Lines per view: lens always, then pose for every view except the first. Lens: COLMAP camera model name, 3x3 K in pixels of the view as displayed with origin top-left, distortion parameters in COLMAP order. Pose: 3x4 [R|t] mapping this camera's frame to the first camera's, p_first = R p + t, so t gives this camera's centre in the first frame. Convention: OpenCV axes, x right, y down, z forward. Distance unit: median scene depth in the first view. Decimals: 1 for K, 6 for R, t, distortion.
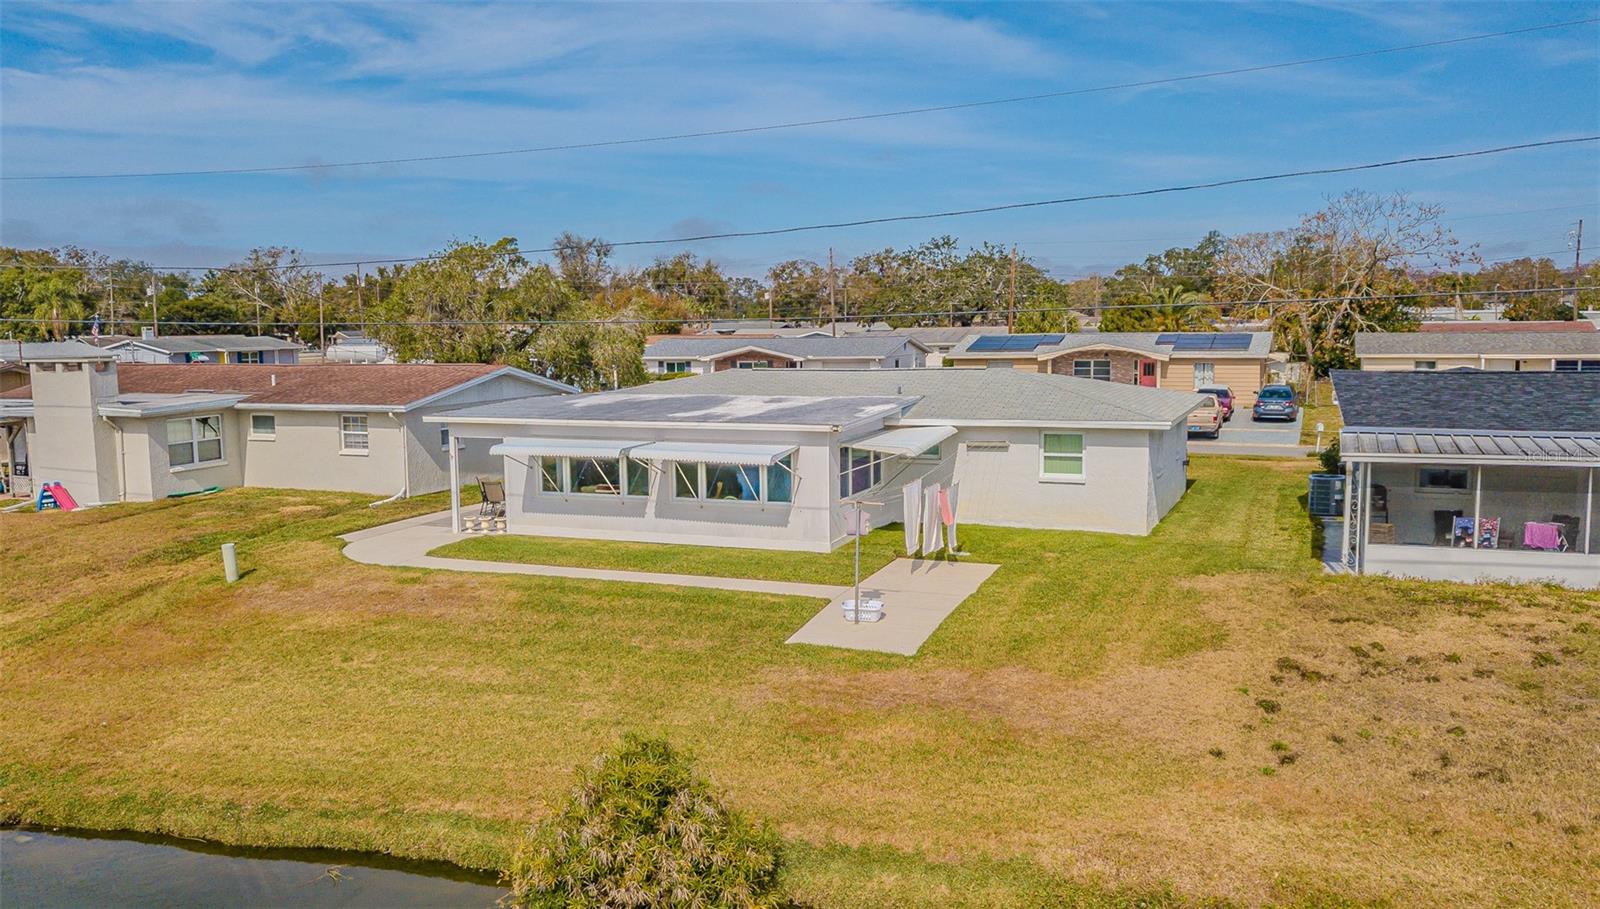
lens RADIAL K [[1306.0, 0, 800.0], [0, 1306.0, 454.5], [0, 0, 1]] dist [0.083936, -0.178793]
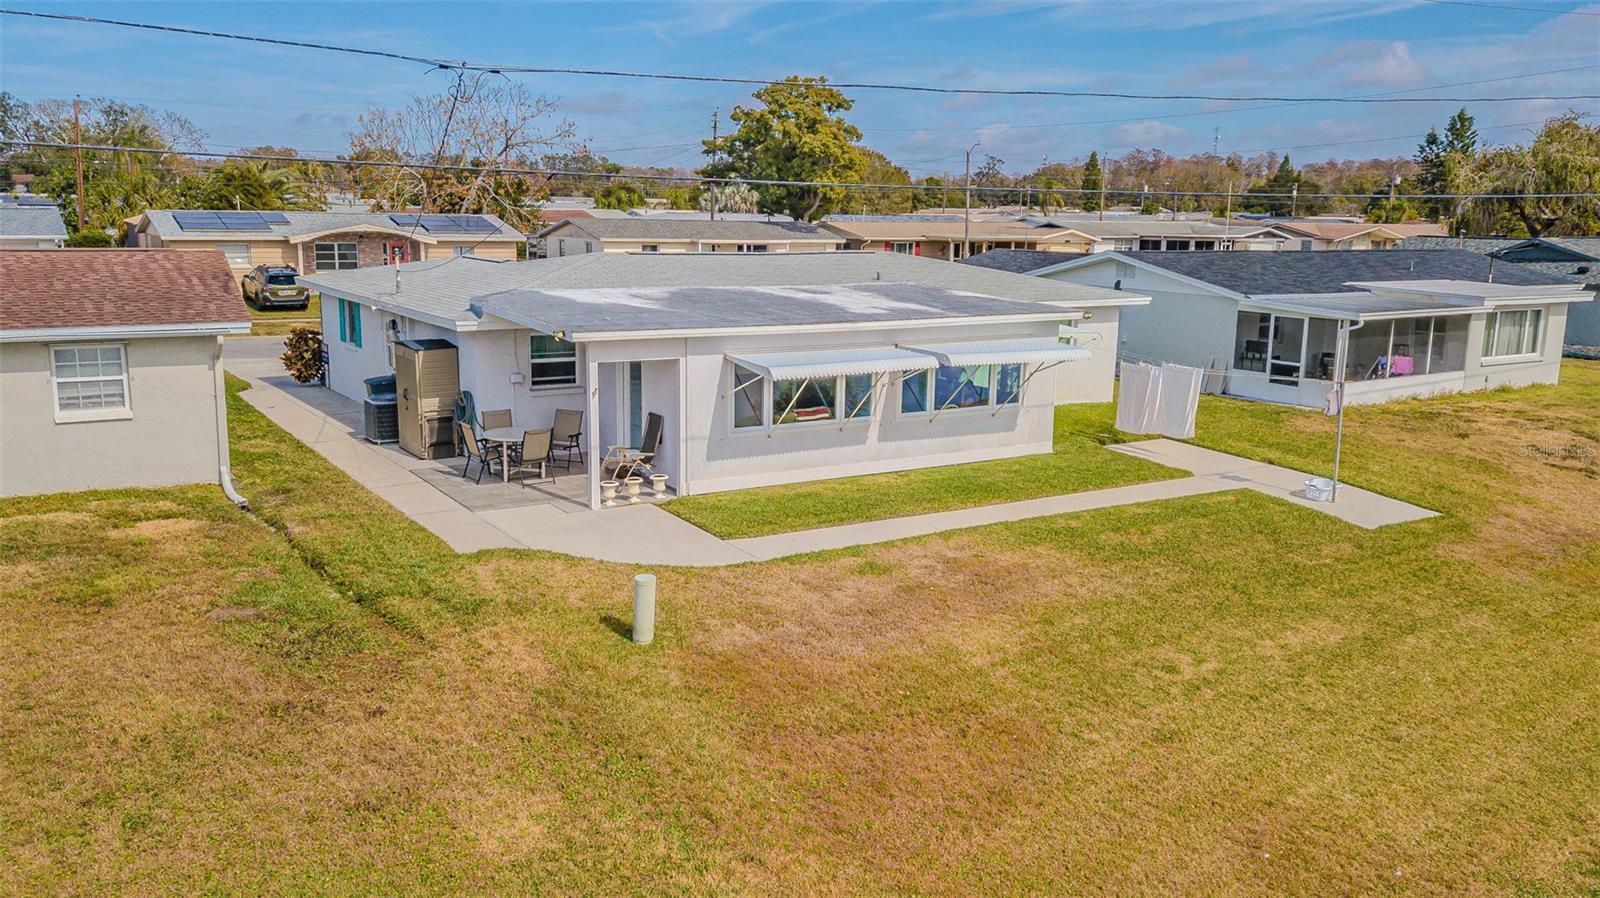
lens RADIAL K [[1270.1, 0, 836.4], [0, 1270.1, 449.9], [0, 0, 1]] dist [0.048319, -0.086279]
pose [[0.567348, -0.131649, 0.812887, -0.784061], [0.059910, 0.991121, 0.118702, -0.041531], [-0.821296, -0.018645, 0.570197, 0.605342]]
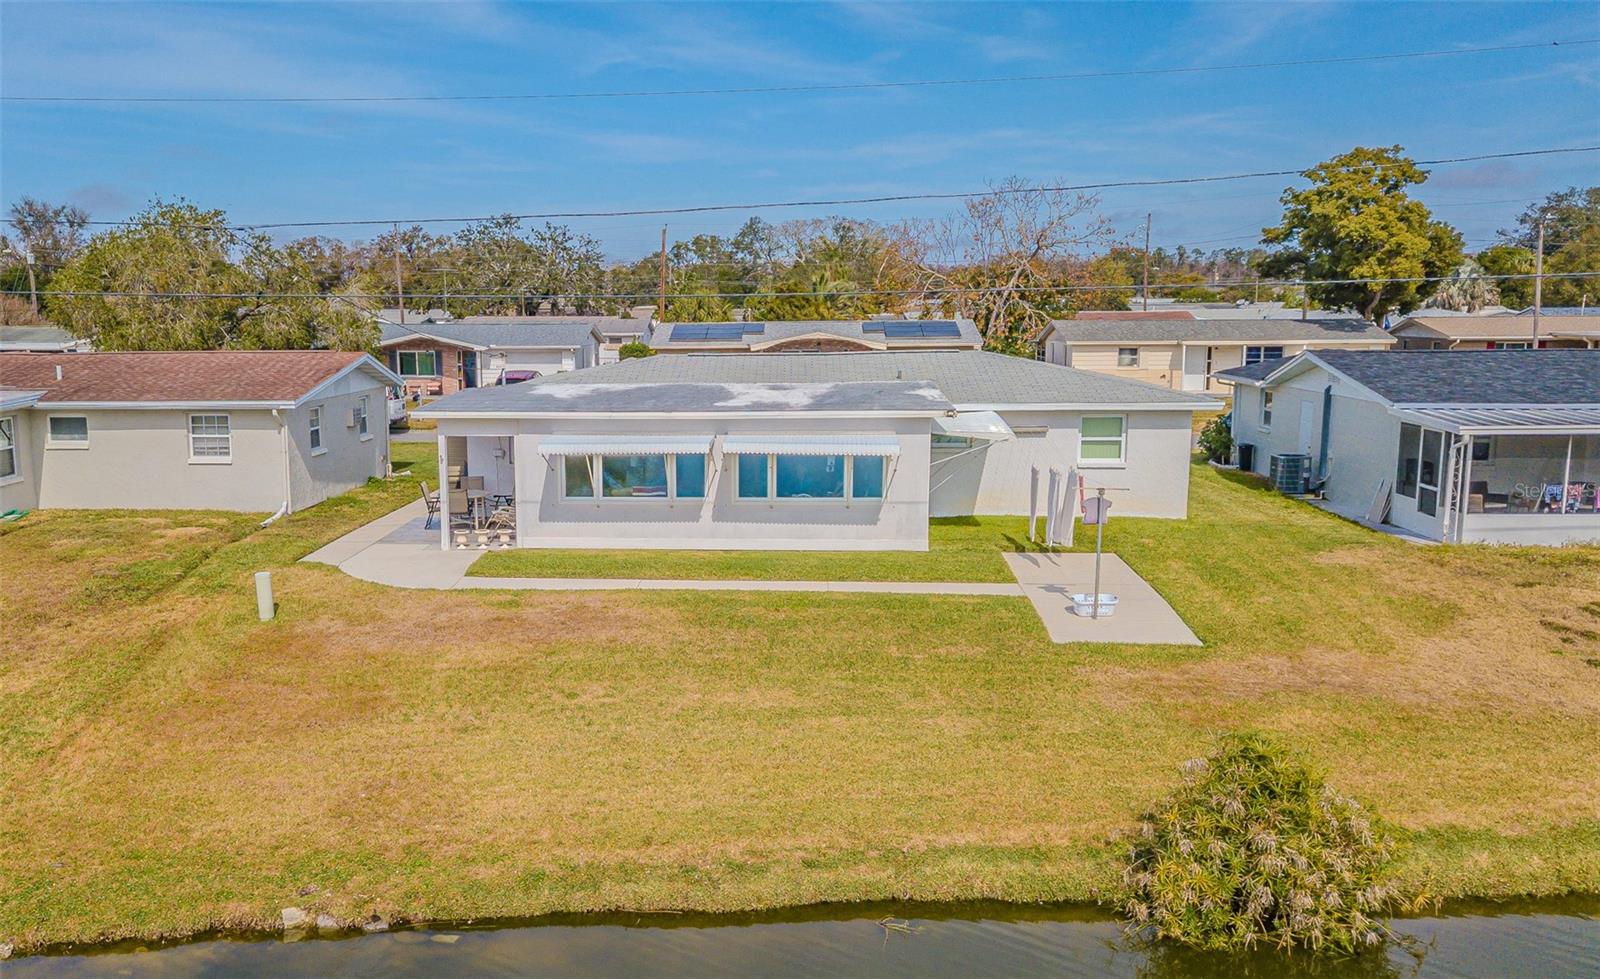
lens RADIAL K [[1445.0, 0, 701.6], [0, 1445.0, 490.9], [0, 0, 1]] dist [0.116157, -0.308709]
pose [[0.951810, -0.033600, 0.304842, -0.431554], [0.027191, 0.999311, 0.025246, 0.003464], [-0.305480, -0.015740, 0.952068, 0.078104]]
